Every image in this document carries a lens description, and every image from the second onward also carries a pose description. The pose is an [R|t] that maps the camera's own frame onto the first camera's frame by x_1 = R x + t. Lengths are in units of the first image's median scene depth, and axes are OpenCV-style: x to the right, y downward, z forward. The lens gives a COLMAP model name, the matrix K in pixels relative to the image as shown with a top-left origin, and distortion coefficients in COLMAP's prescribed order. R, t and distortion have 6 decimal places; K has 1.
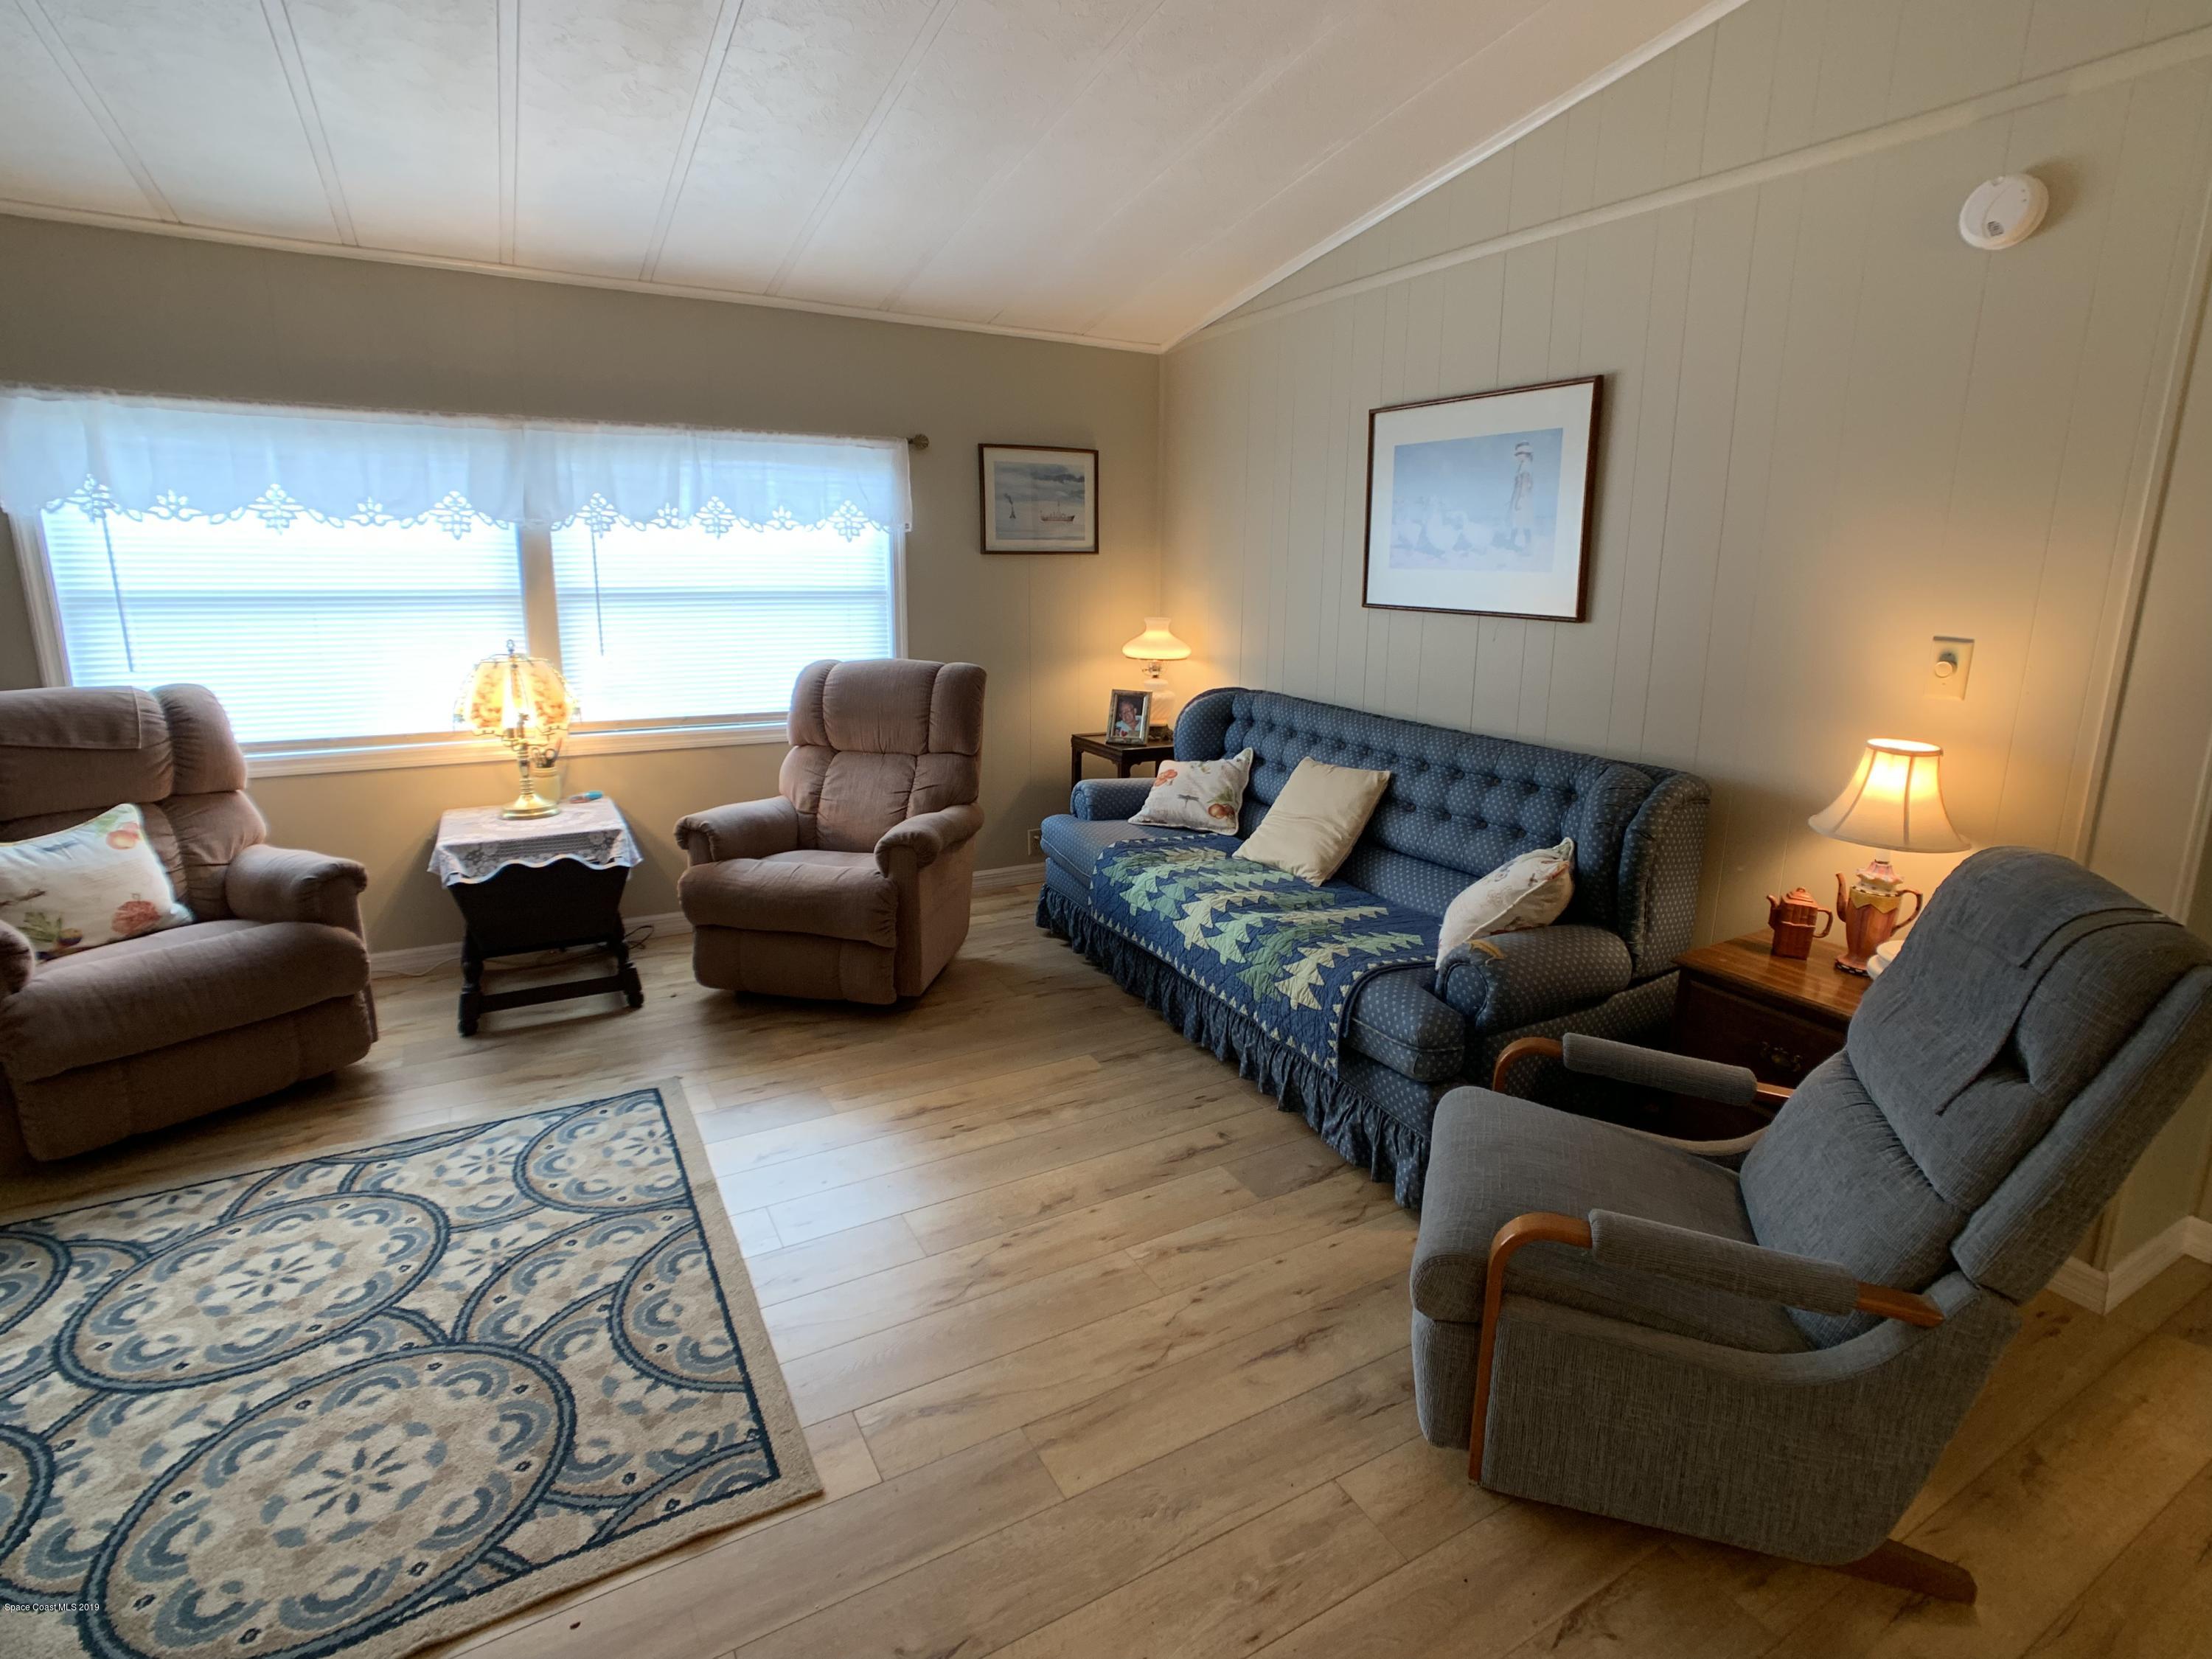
lens RADIAL K [[1083.9, 0, 1140.5], [0, 1083.9, 803.1], [0, 0, 1]] dist [-0.030890, 0.012578]
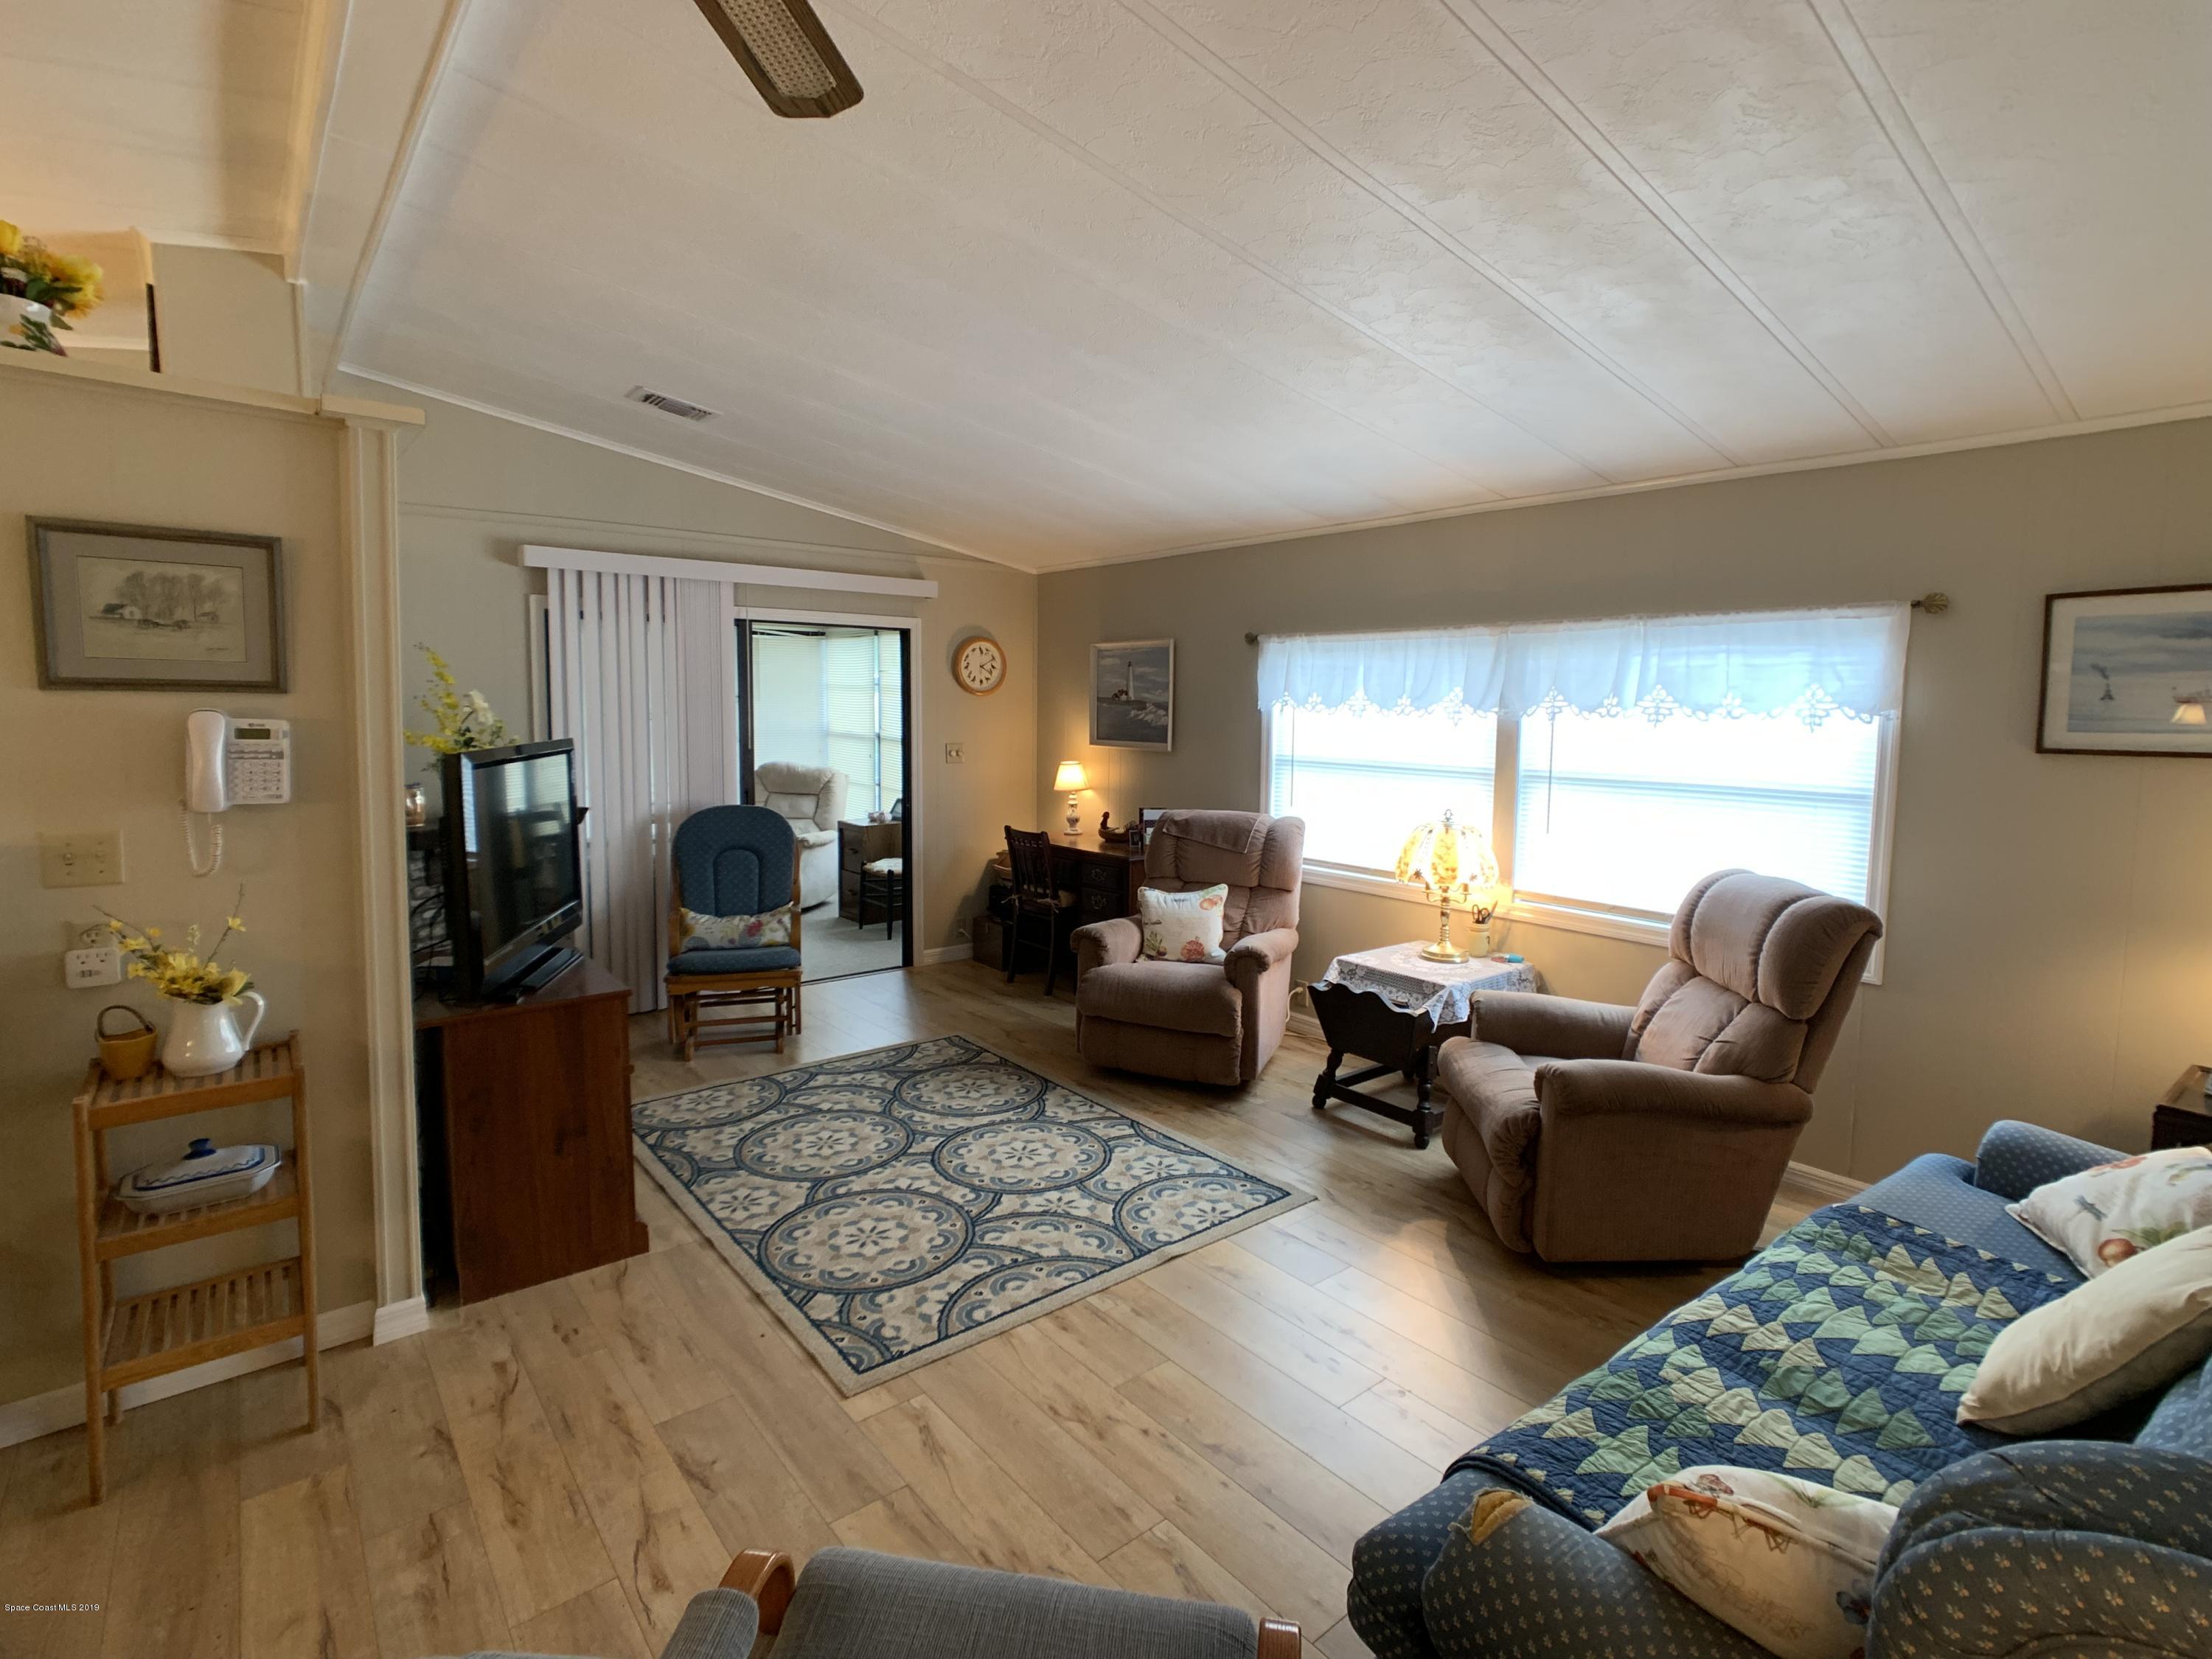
lens RADIAL K [[1083.9, 0, 1140.5], [0, 1083.9, 803.1], [0, 0, 1]] dist [-0.030890, 0.012578]
pose [[0.169295, 0.079736, -0.982335, 0.655030], [-0.225598, 0.973394, 0.040131, -0.161048], [0.959398, 0.214819, 0.182779, 0.559612]]
